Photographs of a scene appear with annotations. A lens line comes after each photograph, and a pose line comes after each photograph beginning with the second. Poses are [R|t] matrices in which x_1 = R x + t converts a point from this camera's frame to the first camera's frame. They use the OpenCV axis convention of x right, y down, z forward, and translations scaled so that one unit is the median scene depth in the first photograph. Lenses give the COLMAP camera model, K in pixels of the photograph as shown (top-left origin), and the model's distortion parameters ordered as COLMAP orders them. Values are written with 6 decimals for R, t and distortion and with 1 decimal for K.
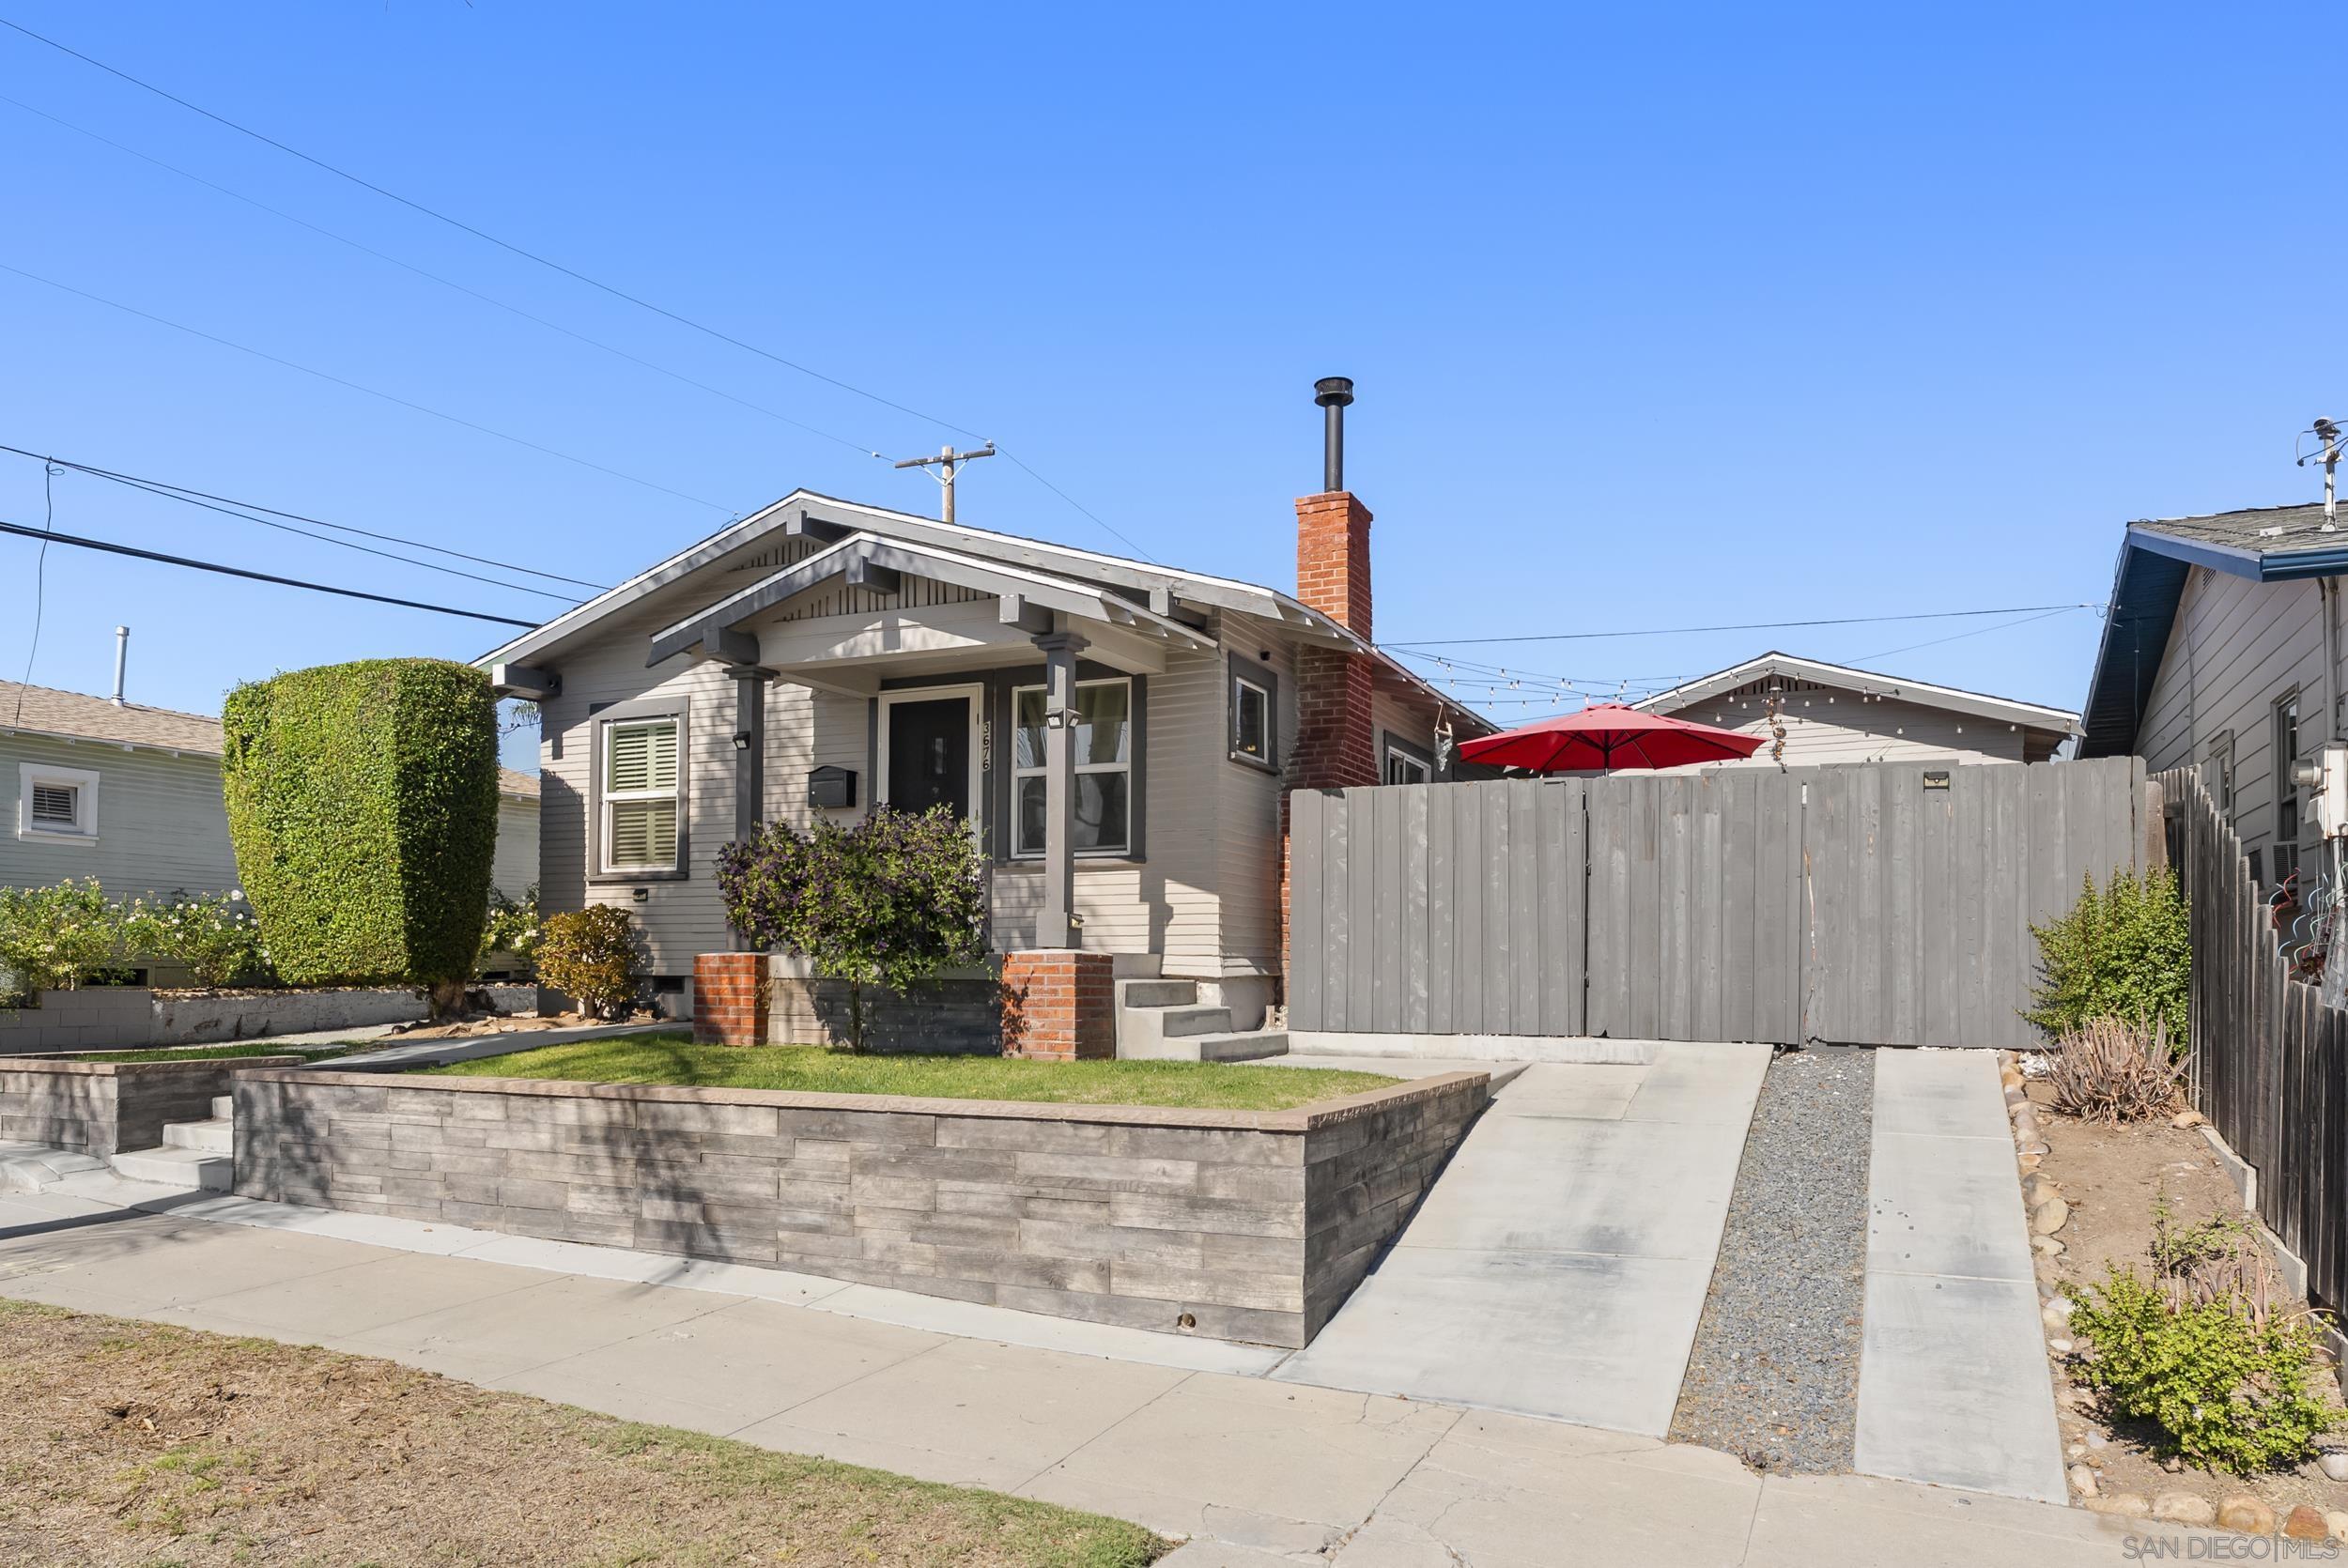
lens RADIAL K [[1542.1, 0, 1174.8], [0, 1542.1, 786.6], [0, 0, 1]] dist [0.003010, -0.001942]
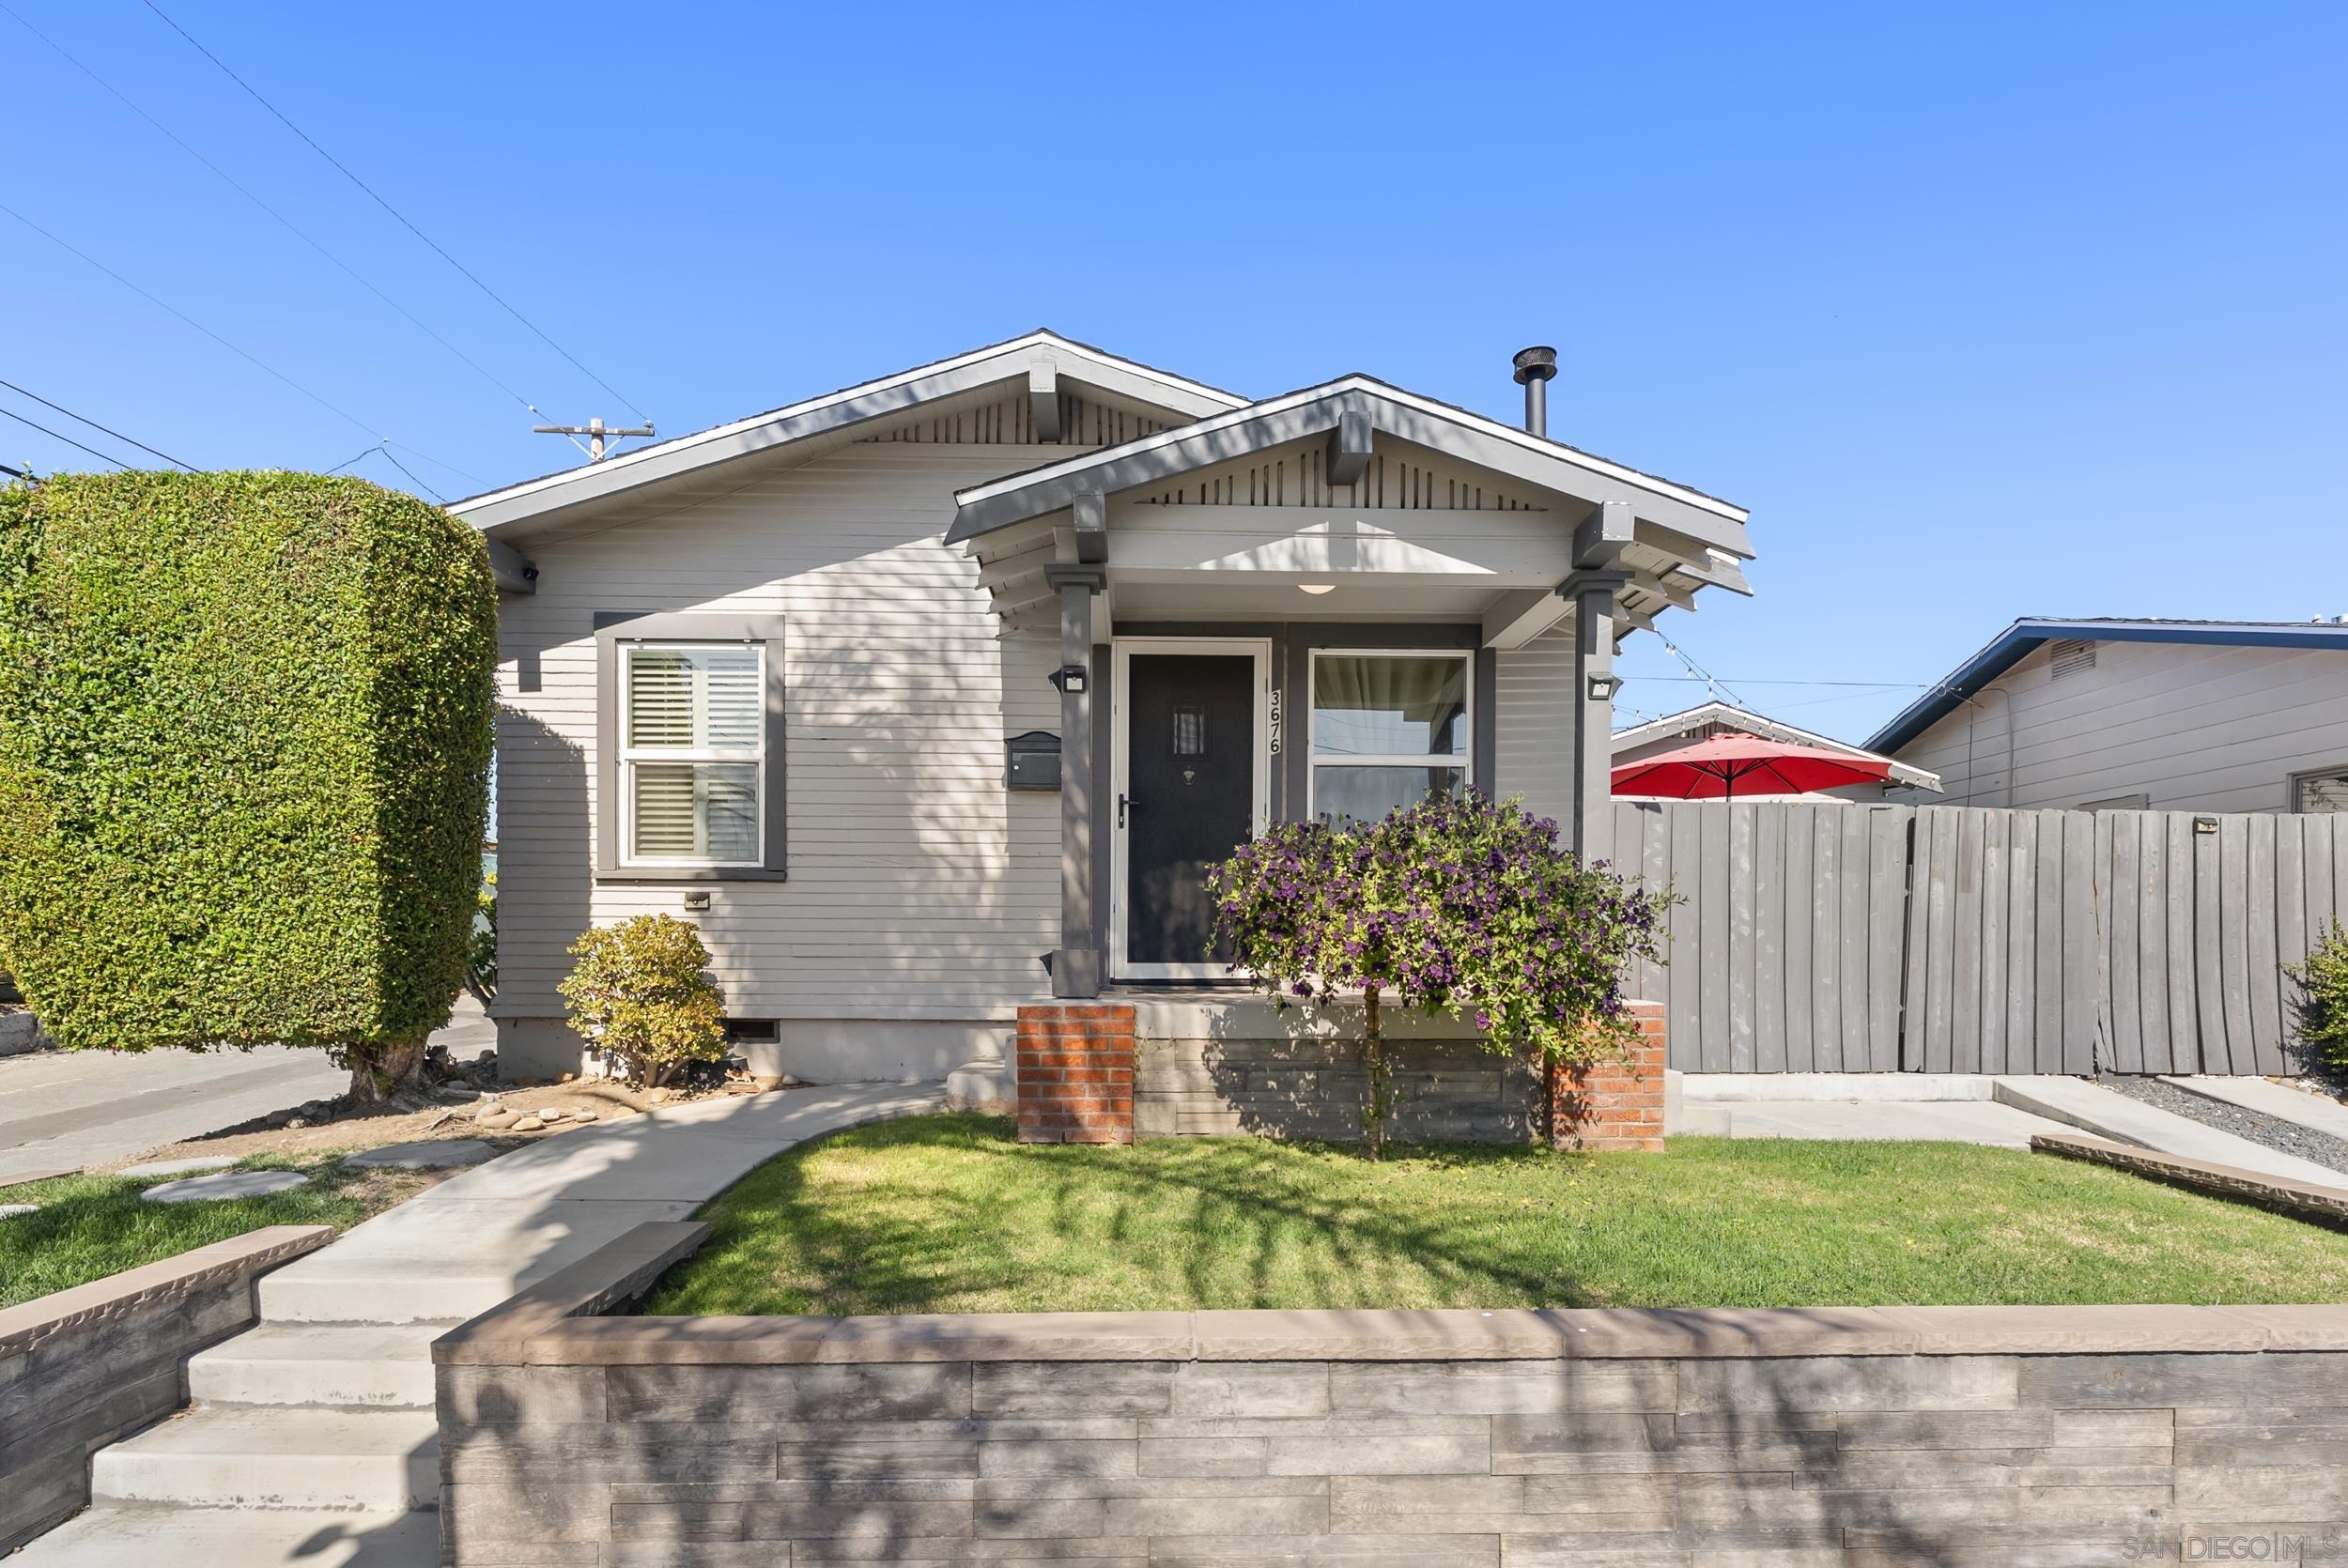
lens RADIAL K [[1195.3, 0, 1162.7], [0, 1195.3, 894.3], [0, 0, 1]] dist [-0.004929, 0.001071]
pose [[0.899631, 0.021625, 0.436114, -0.458667], [-0.053038, 0.996789, 0.059983, 0.028704], [-0.433417, -0.077093, 0.897890, 0.509220]]
